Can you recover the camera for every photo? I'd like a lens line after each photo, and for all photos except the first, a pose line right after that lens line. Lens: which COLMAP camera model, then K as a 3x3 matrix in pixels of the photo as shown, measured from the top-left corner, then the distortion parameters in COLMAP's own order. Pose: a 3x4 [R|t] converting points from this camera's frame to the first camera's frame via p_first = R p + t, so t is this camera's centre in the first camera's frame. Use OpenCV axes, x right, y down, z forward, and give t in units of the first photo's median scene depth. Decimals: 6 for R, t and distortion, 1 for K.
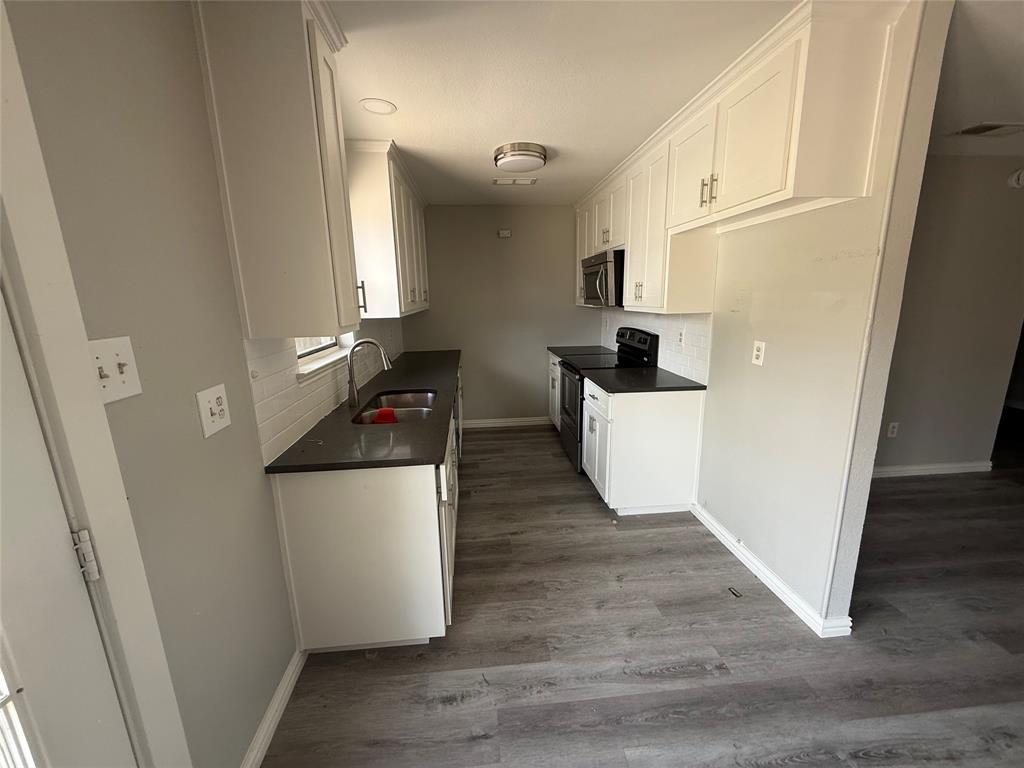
lens RADIAL K [[411.9, 0, 512.0], [0, 411.9, 384.0], [0, 0, 1]] dist [-0.000106, -0.000049]
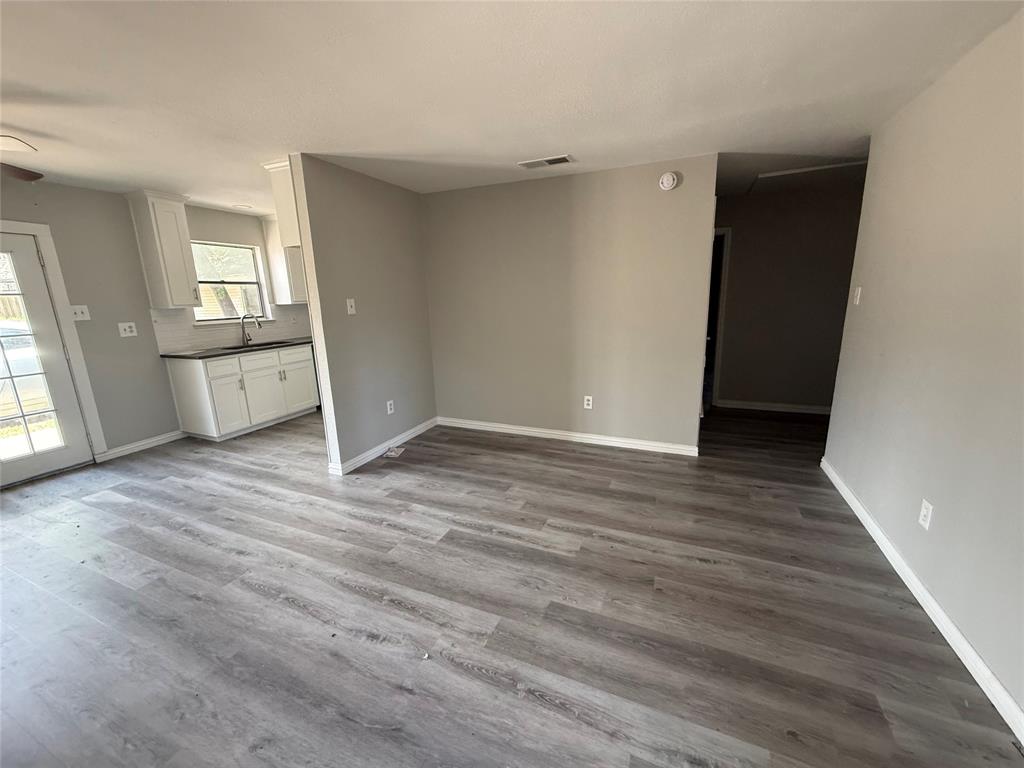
lens RADIAL K [[411.9, 0, 512.0], [0, 411.9, 384.0], [0, 0, 1]] dist [-0.000106, -0.000049]
pose [[0.873534, 0.097843, -0.476829, 1.265263], [-0.090693, 0.995152, 0.038052, 0.032391], [0.478240, 0.010005, 0.878172, -0.144672]]
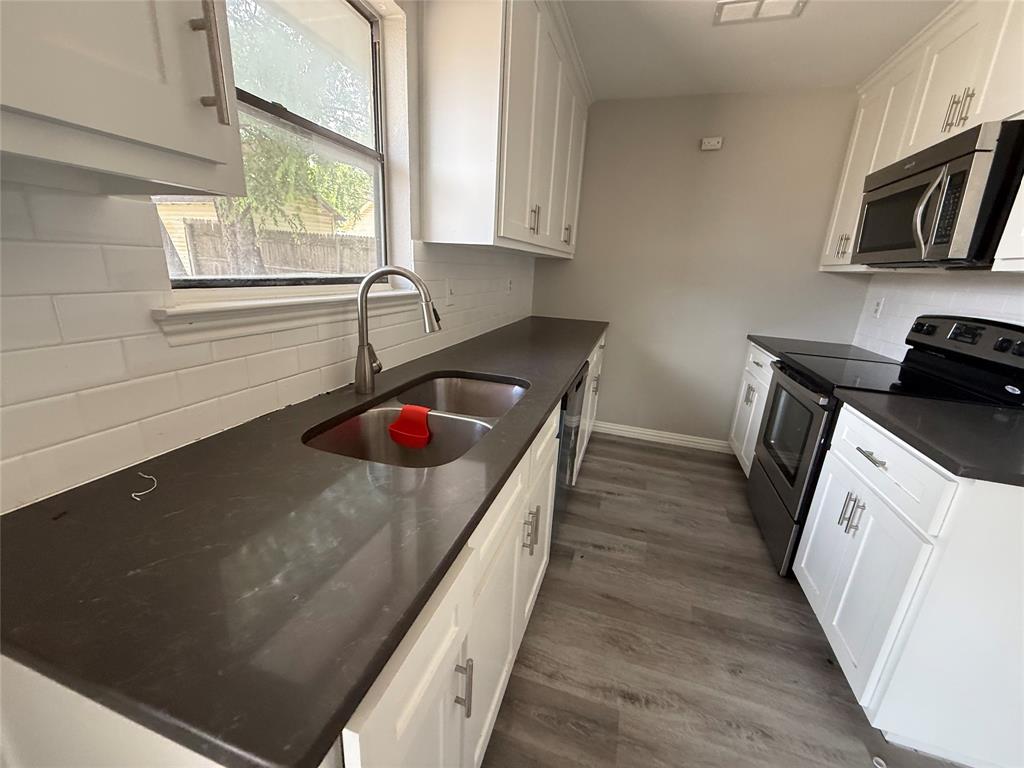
lens RADIAL K [[411.9, 0, 512.0], [0, 411.9, 384.0], [0, 0, 1]] dist [-0.000106, -0.000049]
pose [[0.918475, 0.175478, -0.354417, -0.013194], [-0.153570, 0.984098, 0.089265, -0.023214], [0.364445, -0.027560, 0.930817, 0.390007]]
